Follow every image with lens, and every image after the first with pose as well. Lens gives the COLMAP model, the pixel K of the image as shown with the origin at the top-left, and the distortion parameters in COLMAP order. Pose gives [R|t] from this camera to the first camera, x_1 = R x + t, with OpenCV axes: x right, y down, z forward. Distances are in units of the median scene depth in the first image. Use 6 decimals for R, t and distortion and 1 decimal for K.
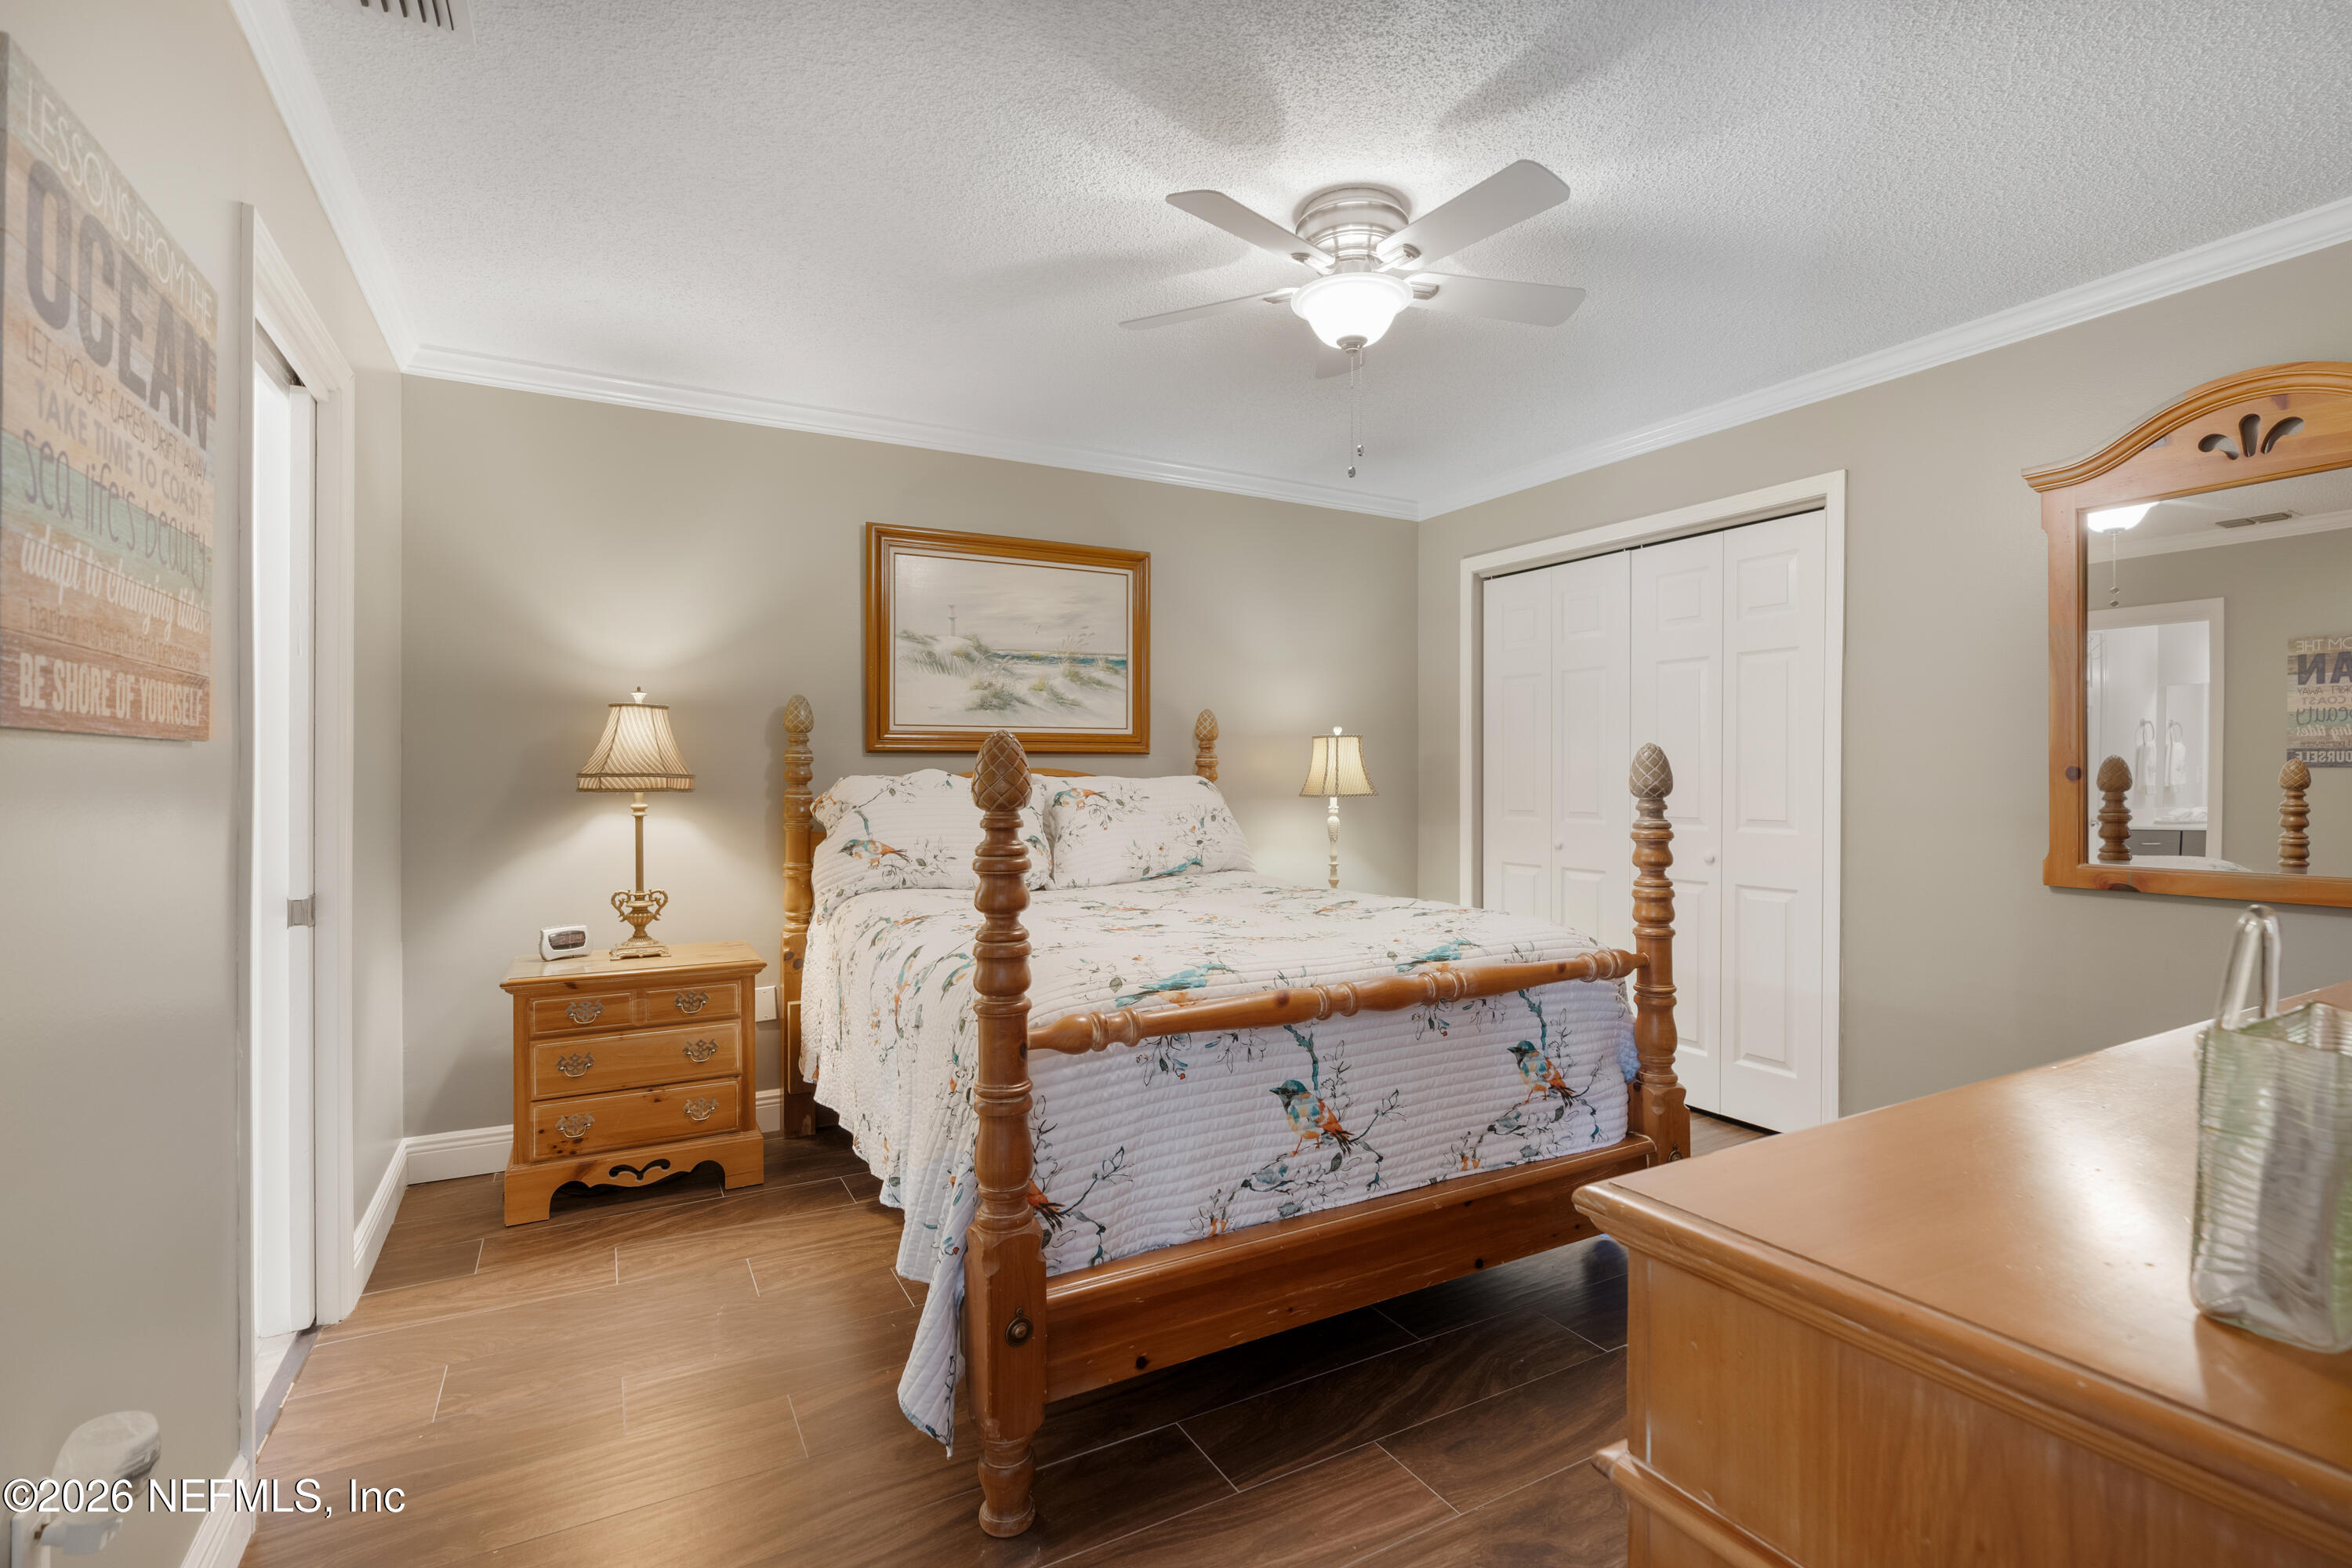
lens RADIAL K [[1067.9, 0, 1198.0], [0, 1067.9, 779.5], [0, 0, 1]] dist [-0.008239, 0.002090]
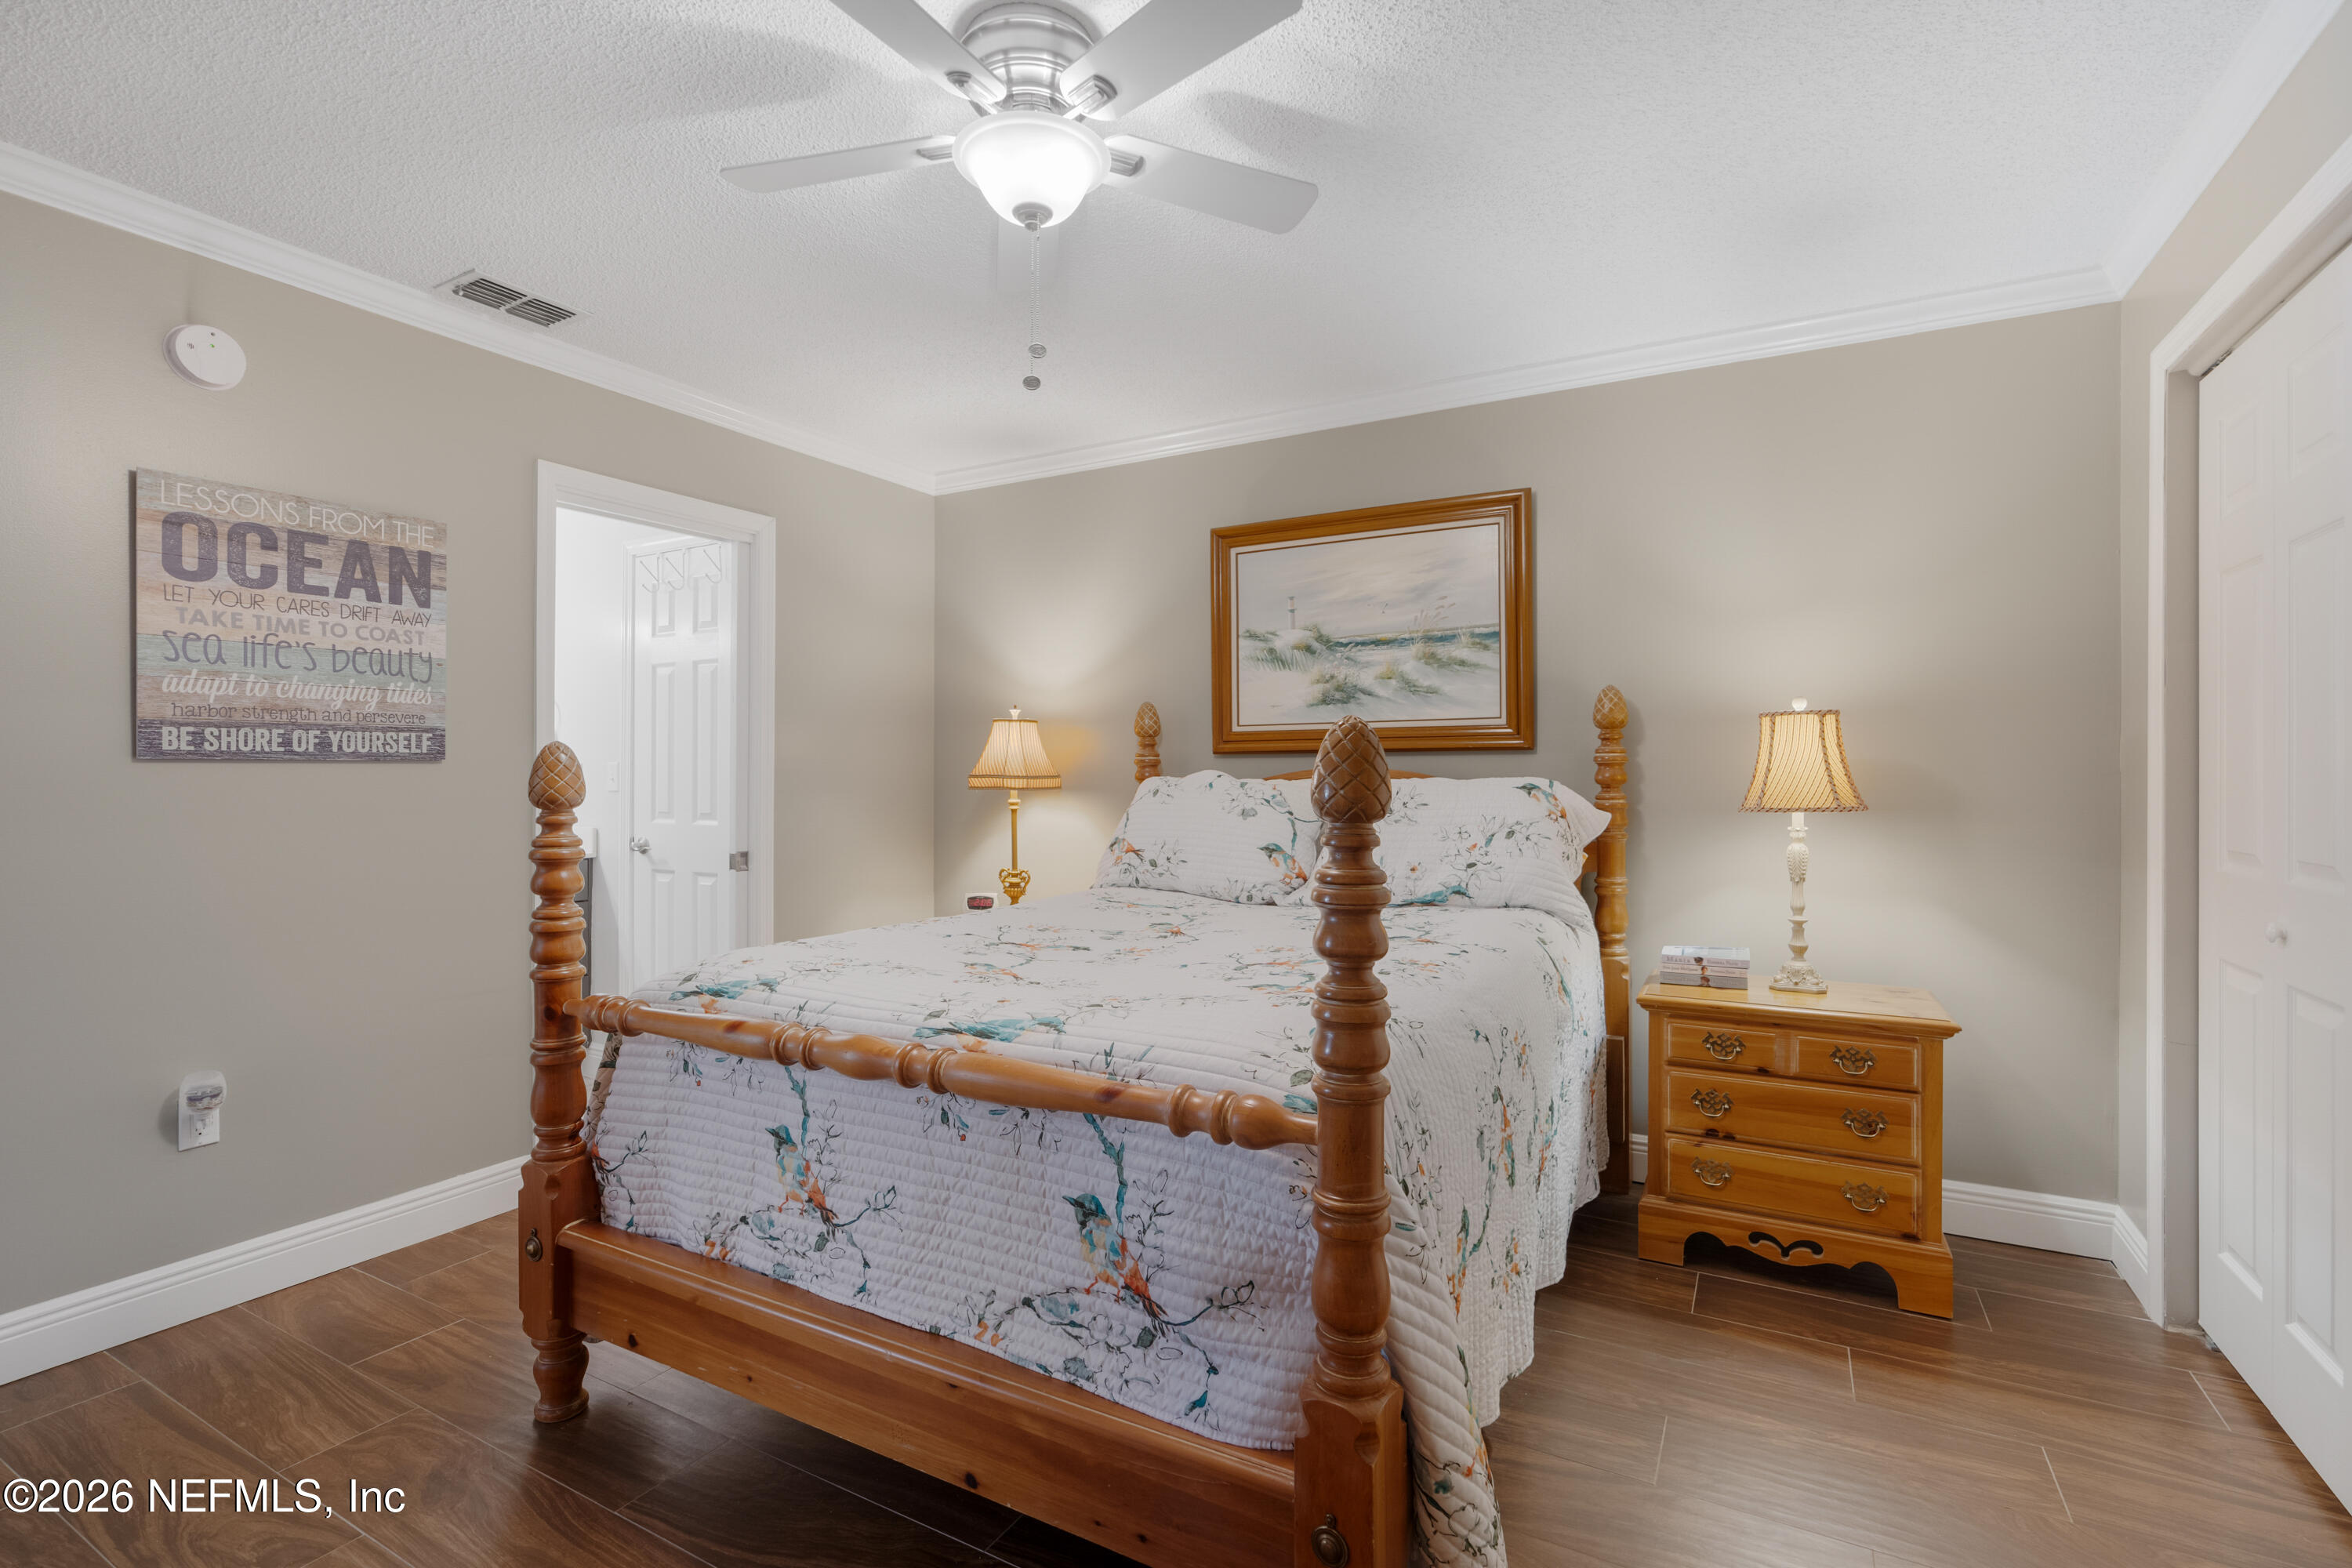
lens RADIAL K [[1067.9, 0, 1195.1], [0, 1067.9, 772.5], [0, 0, 1]] dist [-0.008239, 0.002090]
pose [[0.533491, -0.002186, -0.845803, 0.589193], [-0.002049, 0.999990, -0.003876, -0.003984], [0.845804, 0.003801, 0.533481, 0.475092]]
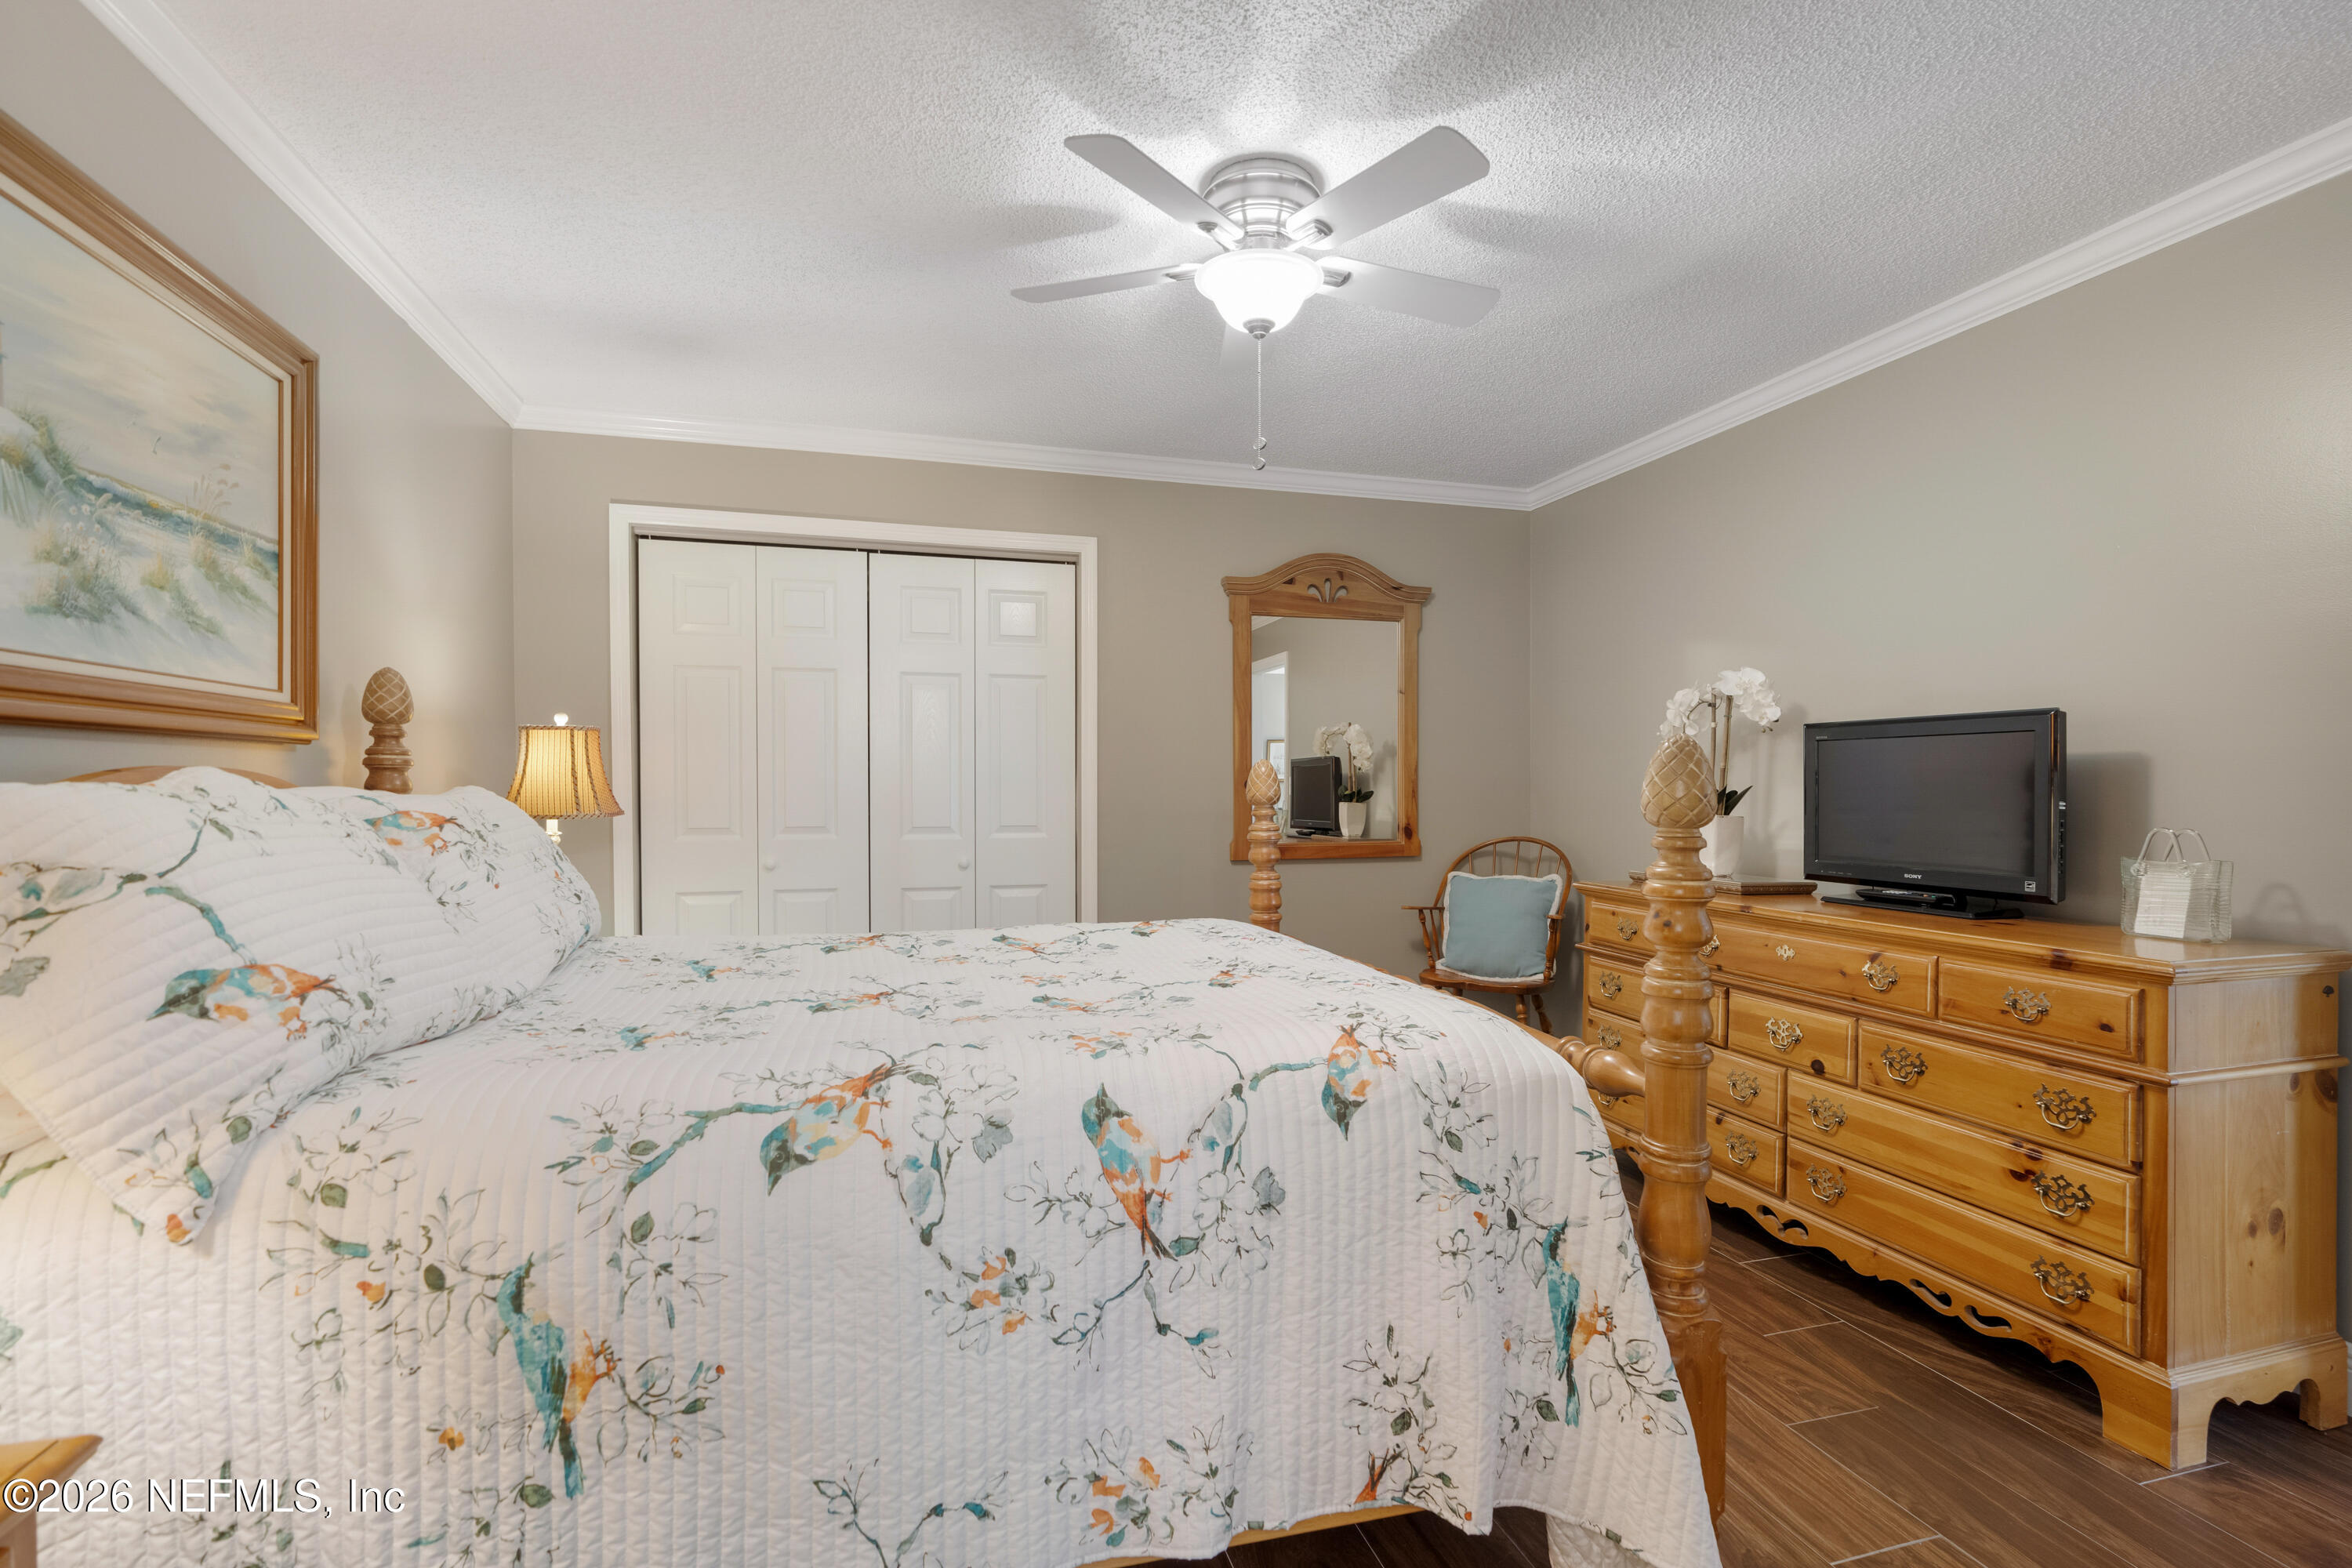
lens RADIAL K [[1067.9, 0, 1170.6], [0, 1067.9, 796.1], [0, 0, 1]] dist [-0.008239, 0.002090]
pose [[0.240827, -0.008323, 0.970532, -0.548406], [0.005750, 0.999958, 0.007149, 0.000168], [-0.970551, 0.003859, 0.240865, 0.586601]]
